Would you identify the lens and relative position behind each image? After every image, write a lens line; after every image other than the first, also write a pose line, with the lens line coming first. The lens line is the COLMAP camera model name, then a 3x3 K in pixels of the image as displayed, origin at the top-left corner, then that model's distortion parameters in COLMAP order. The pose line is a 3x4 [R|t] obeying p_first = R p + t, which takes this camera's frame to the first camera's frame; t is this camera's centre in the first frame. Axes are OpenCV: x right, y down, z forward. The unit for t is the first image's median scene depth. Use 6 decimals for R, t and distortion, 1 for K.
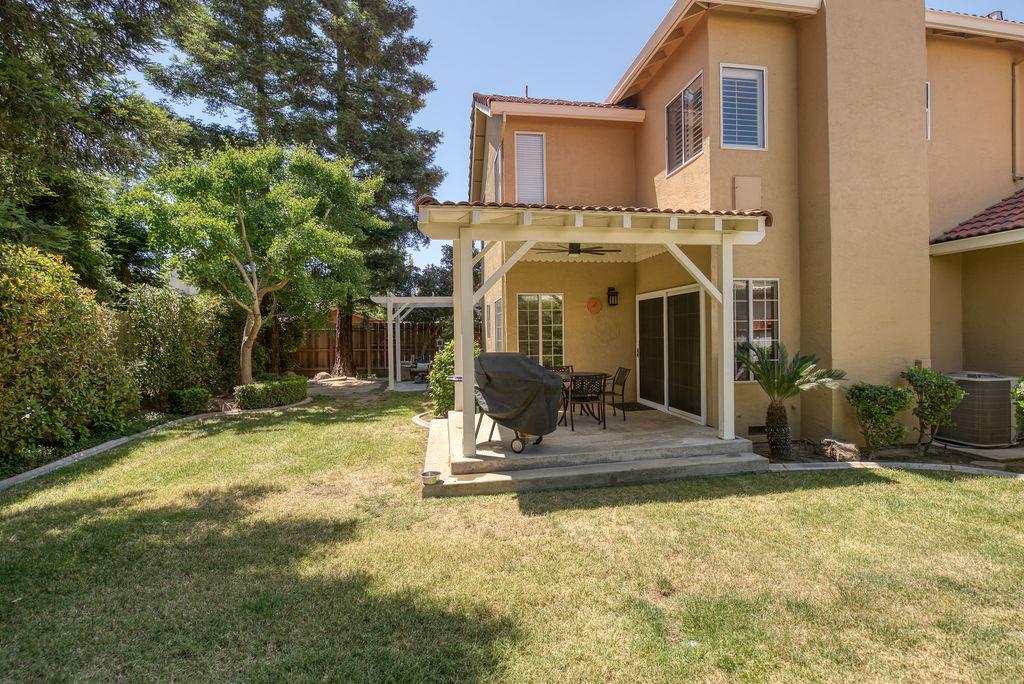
lens RADIAL K [[478.0, 0, 519.1], [0, 478.0, 337.3], [0, 0, 1]] dist [-0.002792, -0.000627]
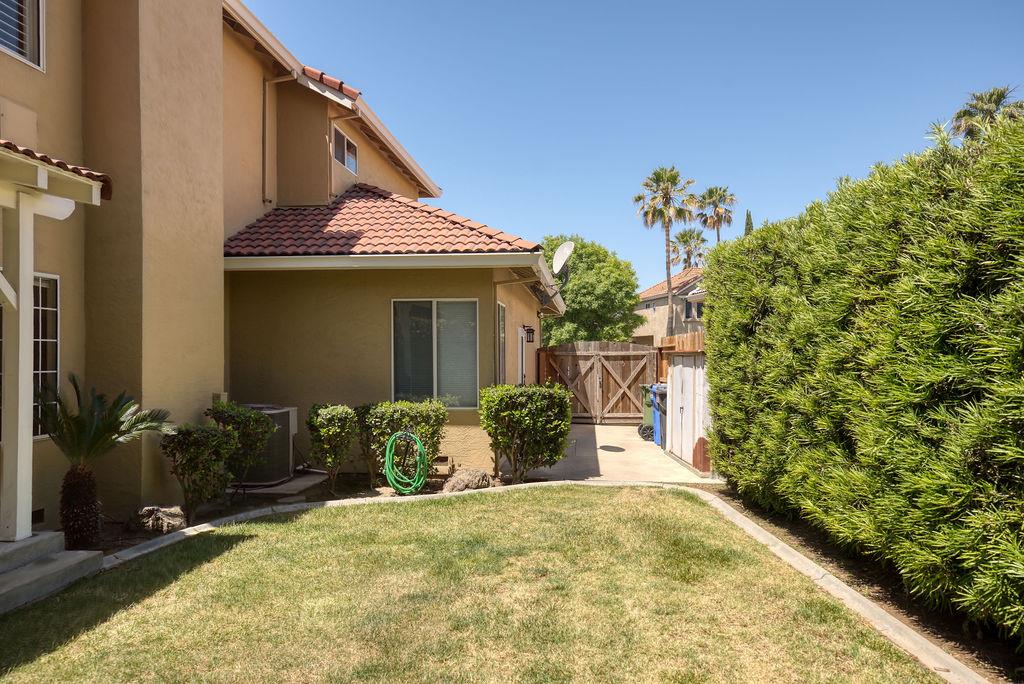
lens RADIAL K [[718.7, 0, 512.0], [0, 718.7, 342.0], [0, 0, 1]] dist [0.002749, 0.066414]
pose [[0.290570, 0.032923, 0.956287, -0.259746], [0.007320, 0.999302, -0.036628, 0.007901], [-0.956826, 0.017643, 0.290126, 0.154372]]
